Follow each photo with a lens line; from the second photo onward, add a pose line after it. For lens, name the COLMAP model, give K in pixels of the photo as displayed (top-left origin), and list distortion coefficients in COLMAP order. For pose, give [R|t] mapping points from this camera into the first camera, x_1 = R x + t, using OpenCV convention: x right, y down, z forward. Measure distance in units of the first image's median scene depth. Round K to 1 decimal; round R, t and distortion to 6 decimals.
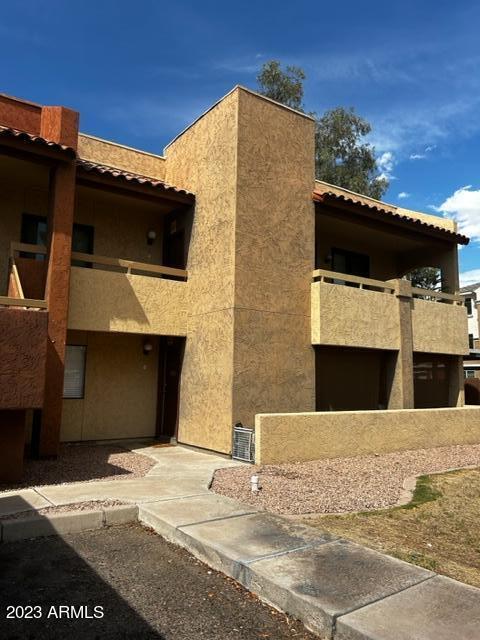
lens RADIAL K [[485.3, 0, 240.8], [0, 485.3, 319.3], [0, 0, 1]] dist [0.001556, -0.000296]
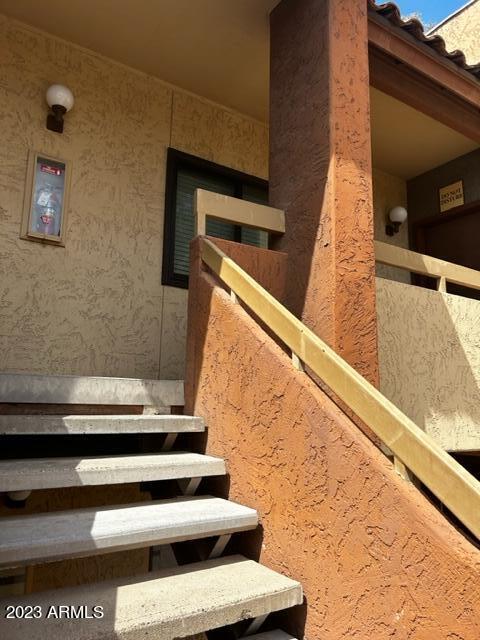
lens RADIAL K [[485.3, 0, 239.6], [0, 485.3, 320.0], [0, 0, 1]] dist [0.001556, -0.000296]
pose [[0.999120, -0.003205, -0.041831, -0.379127], [0.000970, 0.998577, -0.053322, -0.051645], [0.041943, 0.053234, 0.997701, 0.609744]]
